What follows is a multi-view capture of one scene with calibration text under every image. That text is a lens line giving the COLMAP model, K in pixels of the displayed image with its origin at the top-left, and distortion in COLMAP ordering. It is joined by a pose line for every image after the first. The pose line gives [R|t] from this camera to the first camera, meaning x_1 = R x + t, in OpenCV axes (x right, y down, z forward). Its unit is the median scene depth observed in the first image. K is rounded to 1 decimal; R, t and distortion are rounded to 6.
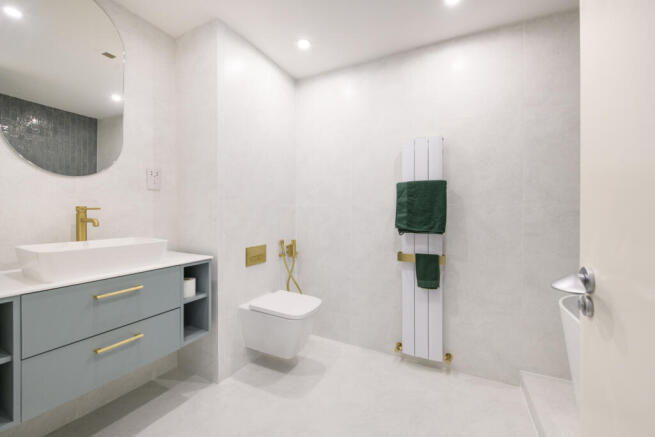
lens RADIAL K [[263.5, 0, 316.3], [0, 263.5, 207.0], [0, 0, 1]] dist [-0.004124, -0.000688]
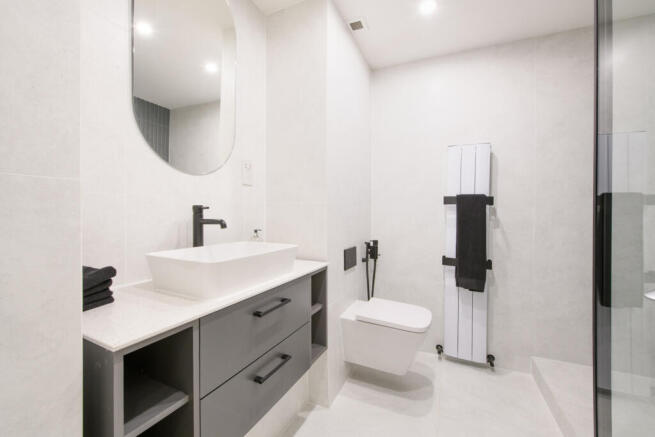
lens RADIAL K [[263.5, 0, 324.0], [0, 263.5, 202.1], [0, 0, 1]] dist [-0.004124, -0.000688]
pose [[0.999734, -0.002609, 0.022927, -0.398037], [0.002903, 0.999914, -0.012776, -0.000817], [-0.022891, 0.012839, 0.999656, 0.105149]]
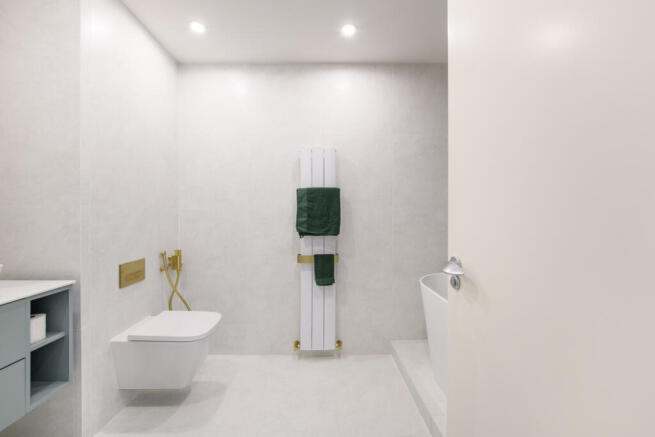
lens RADIAL K [[277.3, 0, 316.1], [0, 277.3, 207.7], [0, 0, 1]] dist [-0.009320, -0.003089]
pose [[0.886216, -0.003345, 0.463260, -0.138437], [0.002377, 0.999994, 0.002673, -0.018352], [-0.463266, -0.001268, 0.886218, -0.007936]]
